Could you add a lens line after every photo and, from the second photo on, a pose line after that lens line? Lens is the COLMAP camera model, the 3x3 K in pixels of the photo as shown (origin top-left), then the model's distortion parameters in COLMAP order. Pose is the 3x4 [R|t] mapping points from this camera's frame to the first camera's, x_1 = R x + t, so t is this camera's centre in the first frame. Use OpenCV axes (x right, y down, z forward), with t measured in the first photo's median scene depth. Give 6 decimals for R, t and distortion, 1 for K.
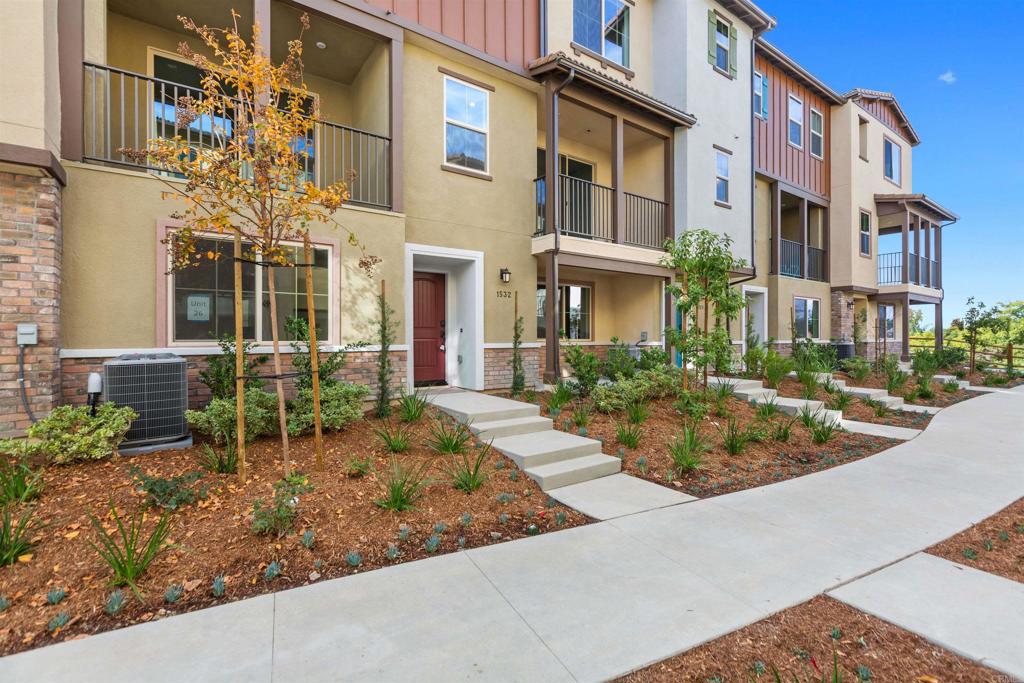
lens RADIAL K [[473.1, 0, 509.7], [0, 473.1, 338.5], [0, 0, 1]] dist [0.004992, -0.000238]
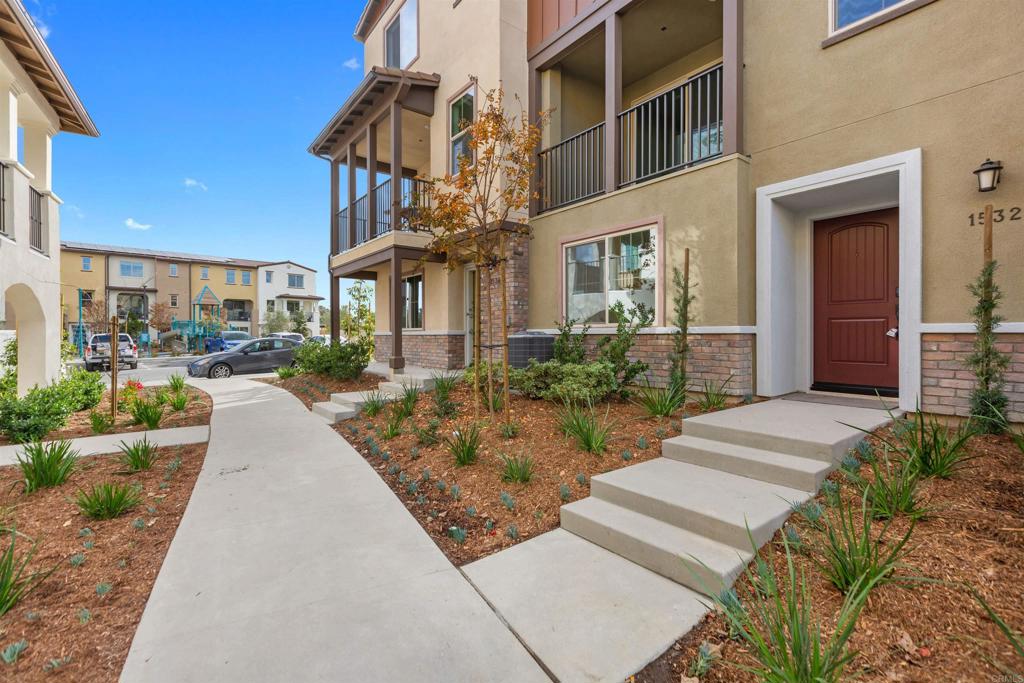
lens RADIAL K [[473.1, 0, 518.7], [0, 473.1, 333.5], [0, 0, 1]] dist [0.004992, -0.000238]
pose [[0.025340, 0.004316, -0.999670, 0.485097], [0.003615, 0.999984, 0.004409, 0.018694], [0.999672, -0.003725, 0.025324, 0.580932]]
